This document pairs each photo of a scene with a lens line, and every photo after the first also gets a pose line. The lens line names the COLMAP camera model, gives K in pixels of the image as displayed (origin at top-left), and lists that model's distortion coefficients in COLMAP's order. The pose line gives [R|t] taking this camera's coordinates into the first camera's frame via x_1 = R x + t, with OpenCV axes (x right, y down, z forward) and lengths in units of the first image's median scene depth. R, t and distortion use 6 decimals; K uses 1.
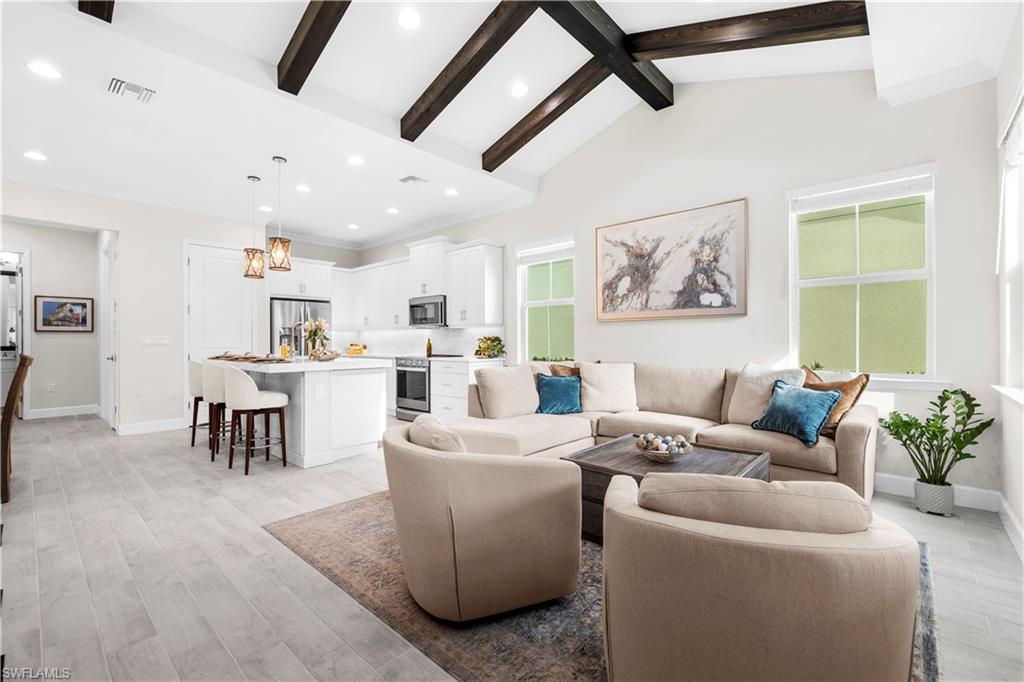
lens RADIAL K [[442.1, 0, 506.4], [0, 442.1, 340.1], [0, 0, 1]] dist [-0.001839, 0.000155]
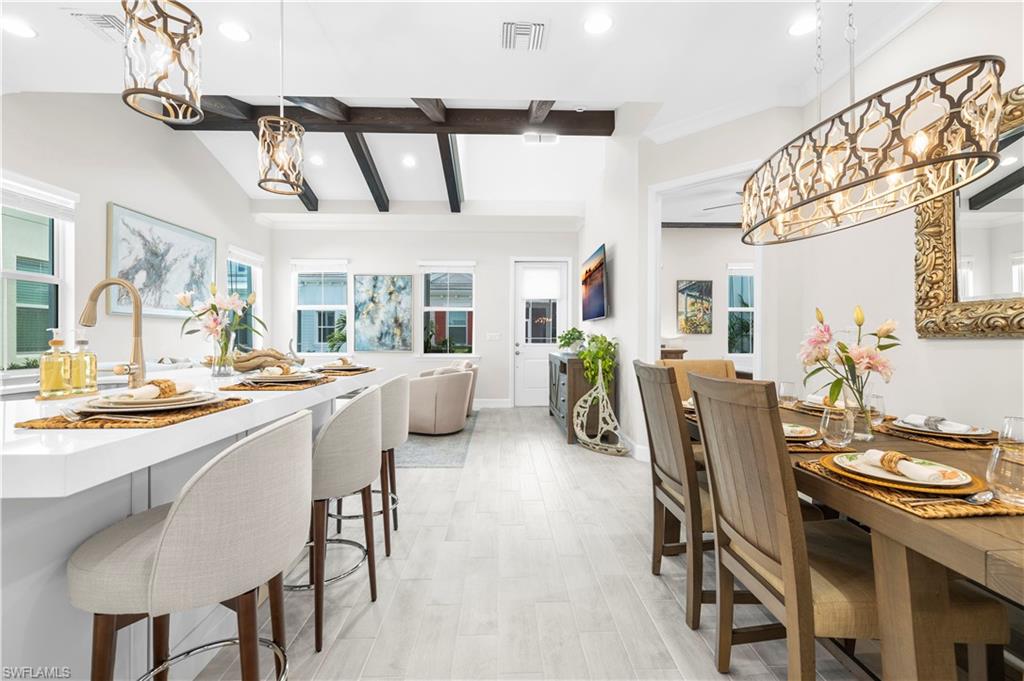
lens RADIAL K [[460.5, 0, 529.2], [0, 460.5, 338.1], [0, 0, 1]] dist [0.002058, -0.000038]
pose [[-0.723584, -0.000451, 0.690236, -1.069053], [-0.002320, 0.999996, -0.001778, 0.003900], [-0.690232, -0.002888, -0.723582, 1.188343]]
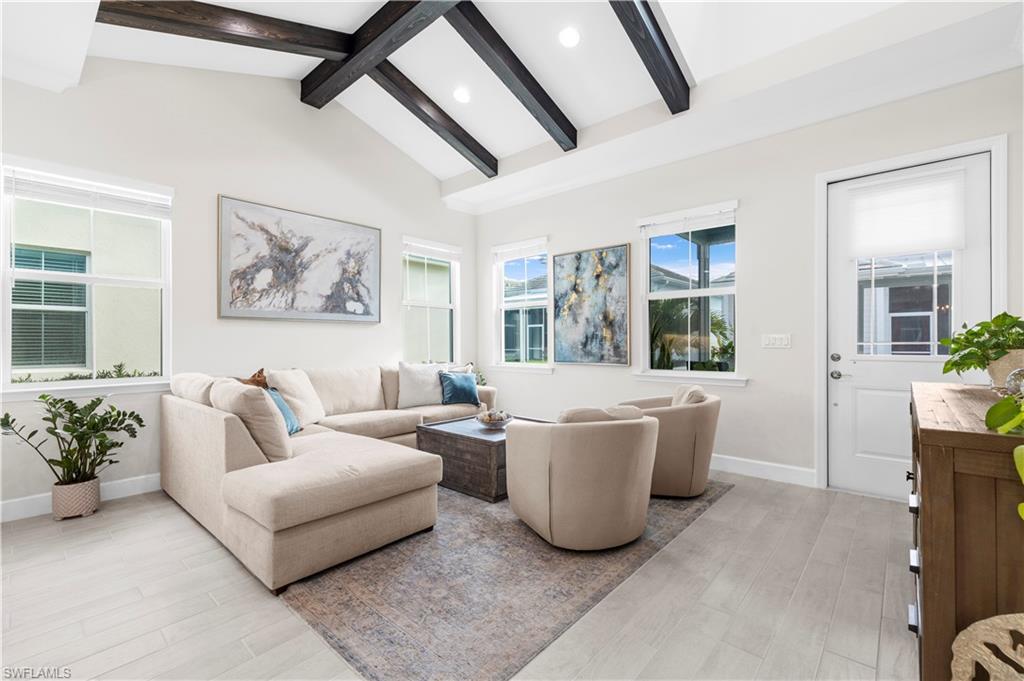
lens RADIAL K [[450.9, 0, 508.7], [0, 450.9, 343.0], [0, 0, 1]] dist [0.000406, 0.000101]
pose [[-0.022863, 0.000680, 0.999738, -0.634668], [0.000341, 1.000000, -0.000672, 0.000731], [-0.999739, 0.000325, -0.022863, 0.573370]]
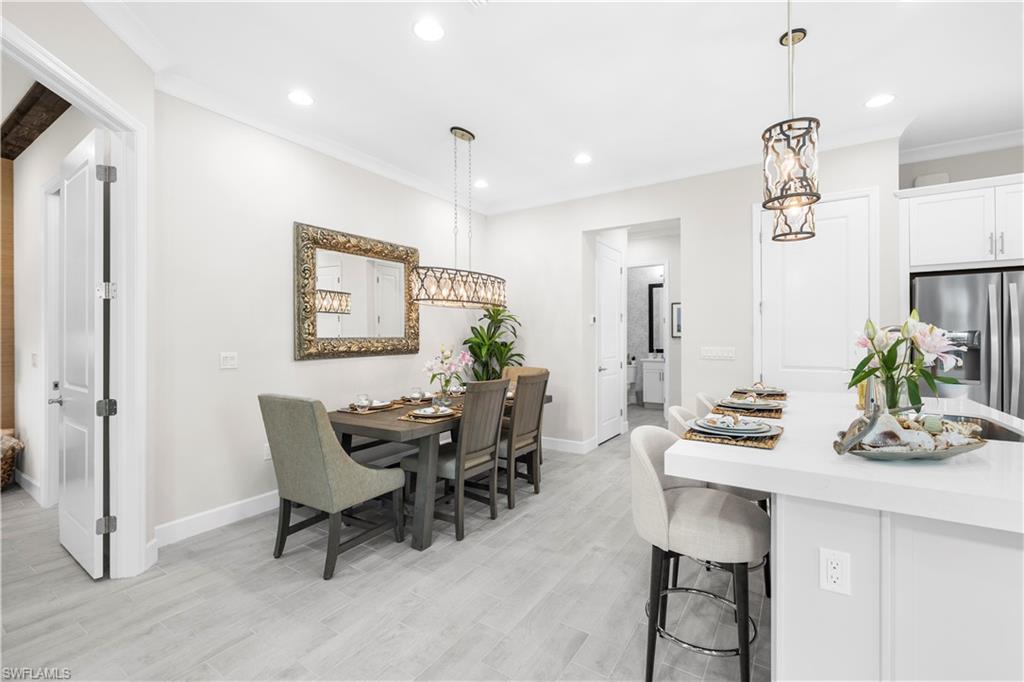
lens RADIAL K [[445.4, 0, 507.1], [0, 445.4, 337.5], [0, 0, 1]] dist [-0.000691, 0.000006]
pose [[0.170966, 0.002396, -0.985274, -0.153978], [0.003881, 0.999988, 0.003105, -0.037869], [0.985269, -0.004354, 0.170955, 0.677508]]
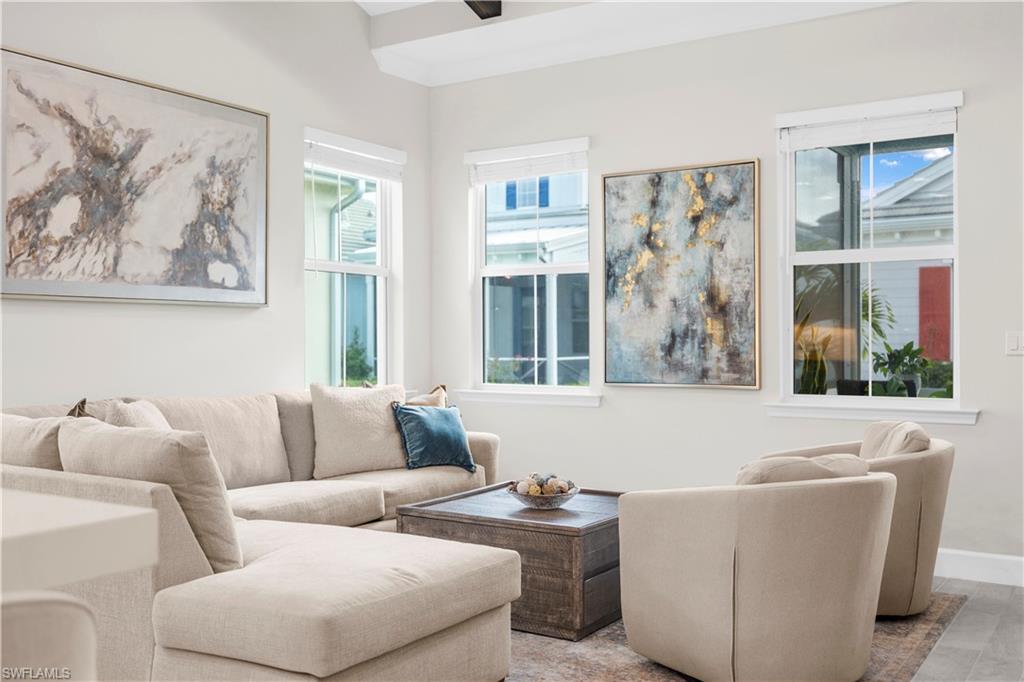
lens RADIAL K [[1014.8, 0, 502.3], [0, 1014.8, 343.6], [0, 0, 1]] dist [0.008444, -0.009911]
pose [[-0.175475, 0.000665, 0.984484, -0.771670], [0.001499, 0.999999, -0.000409, -0.003082], [-0.984483, 0.001404, -0.175475, 0.796701]]
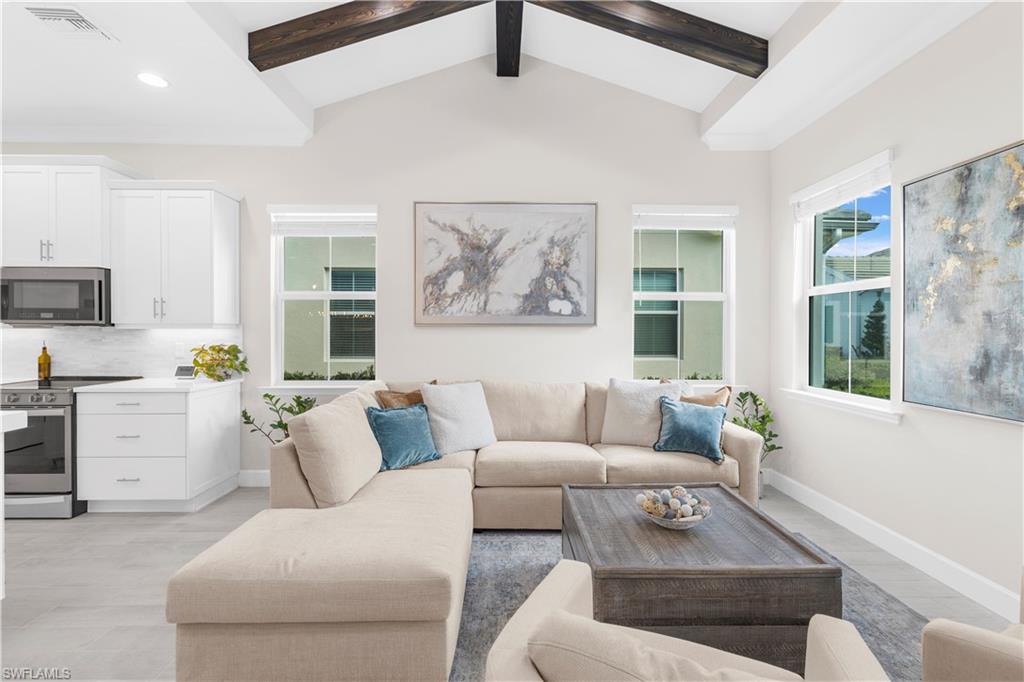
lens RADIAL K [[450.8, 0, 509.1], [0, 450.8, 332.7], [0, 0, 1]] dist [0.000641, 0.000095]
pose [[0.721815, -0.000047, 0.692086, -0.231767], [-0.004553, 0.999978, 0.004817, -0.038616], [-0.692071, -0.006628, 0.721799, 0.365220]]
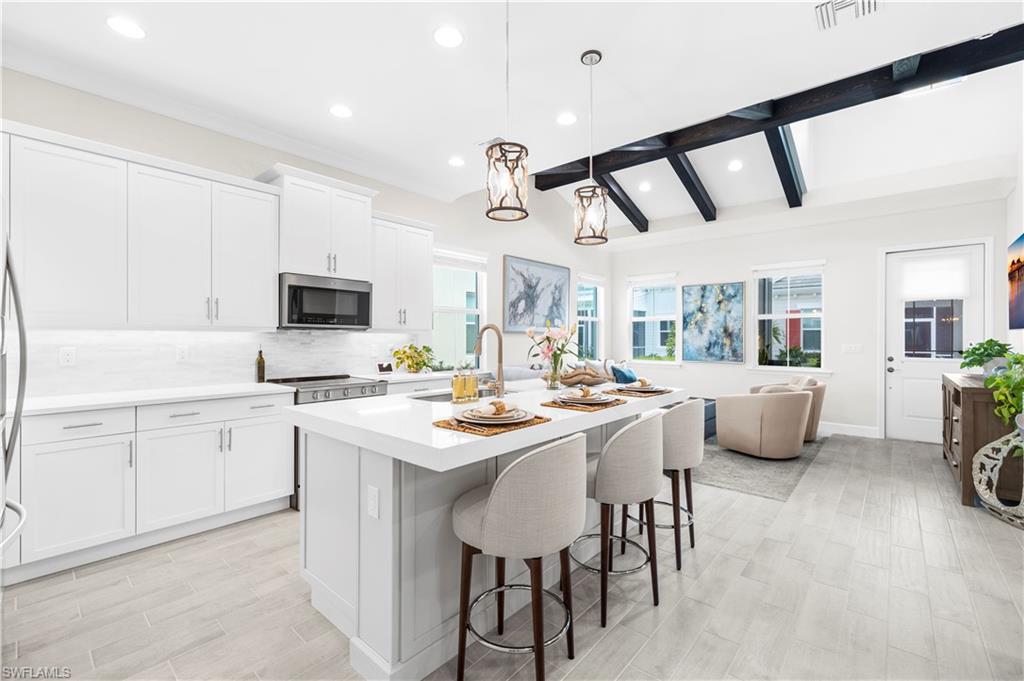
lens RADIAL K [[458.5, 0, 503.8], [0, 458.5, 337.8], [0, 0, 1]] dist [0.002190, 0.000138]
pose [[-0.038798, 0.000616, 0.999247, -1.141094], [-0.005216, 0.999986, -0.000819, -0.029269], [-0.999233, -0.005243, -0.038795, 1.151762]]
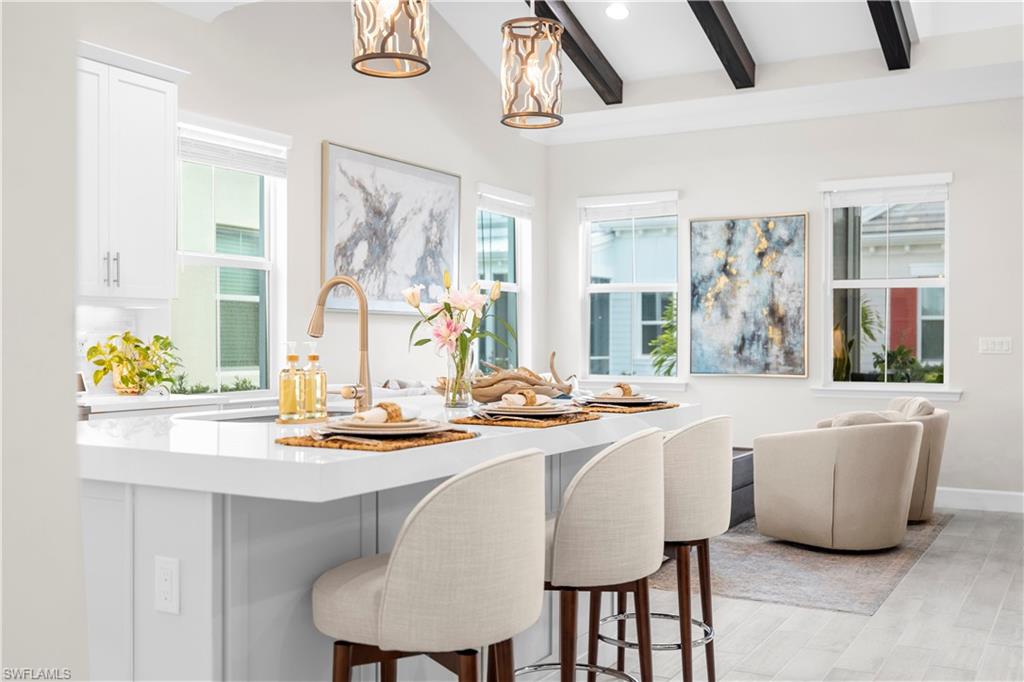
lens RADIAL K [[1087.5, 0, 507.2], [0, 1087.5, 355.3], [0, 0, 1]] dist [0.008448, -0.000421]
pose [[-0.244812, -0.010433, 0.969514, -1.278177], [-0.004289, 0.999944, 0.009678, -0.001350], [-0.969561, -0.001789, -0.244843, 1.218618]]
